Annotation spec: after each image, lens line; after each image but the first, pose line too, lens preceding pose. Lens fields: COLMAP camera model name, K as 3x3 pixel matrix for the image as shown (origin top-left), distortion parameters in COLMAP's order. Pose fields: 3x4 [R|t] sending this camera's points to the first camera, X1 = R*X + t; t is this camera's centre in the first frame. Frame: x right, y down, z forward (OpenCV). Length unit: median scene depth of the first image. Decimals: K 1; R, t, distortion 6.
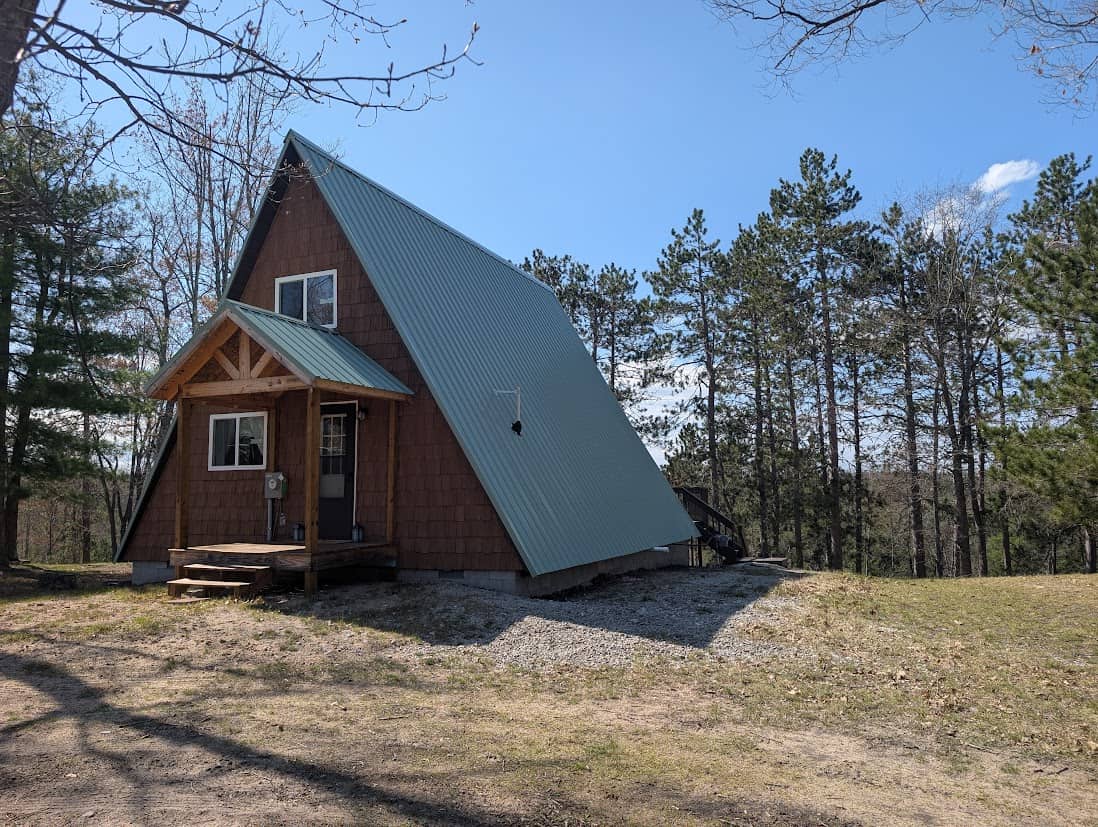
lens RADIAL K [[797.5, 0, 554.0], [0, 797.5, 414.3], [0, 0, 1]] dist [0.006192, -0.009990]
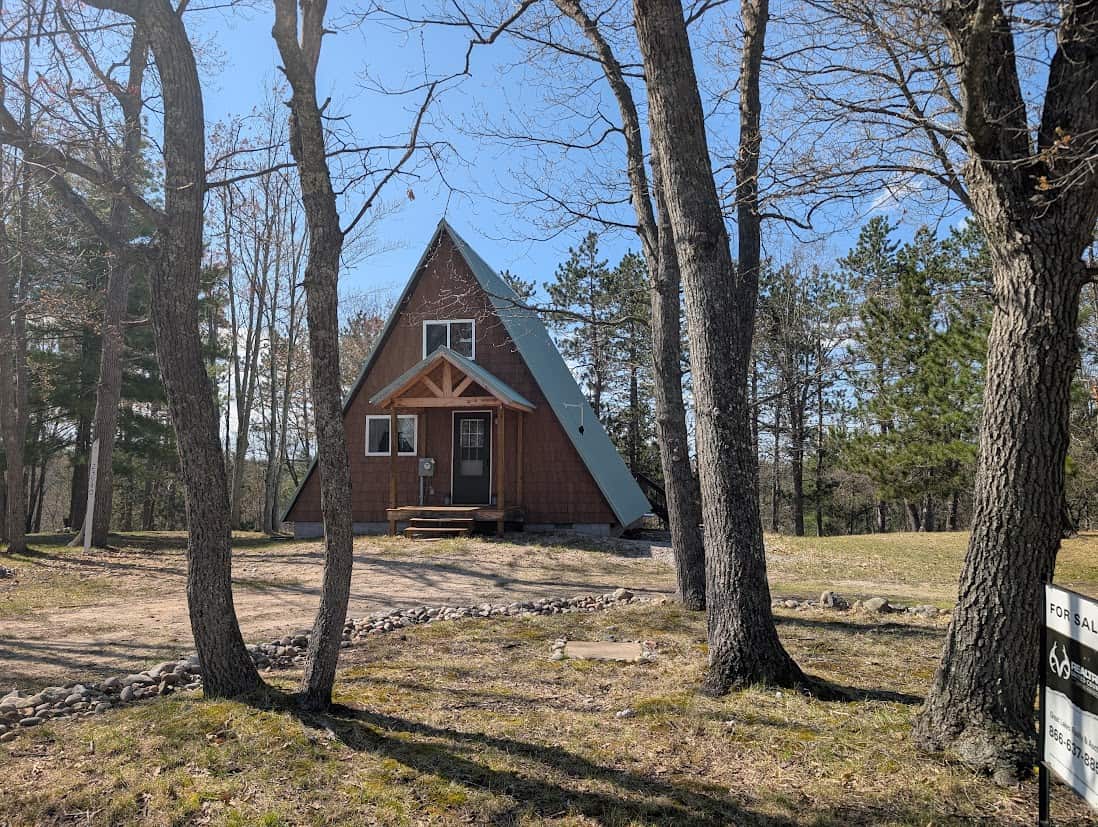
lens RADIAL K [[795.6, 0, 551.7], [0, 795.6, 433.9], [0, 0, 1]] dist [0.004528, -0.000221]
pose [[0.975521, 0.026120, 0.218351, -0.432213], [-0.035784, 0.998542, 0.040423, -0.036004], [-0.216977, -0.047247, 0.975033, -0.433746]]
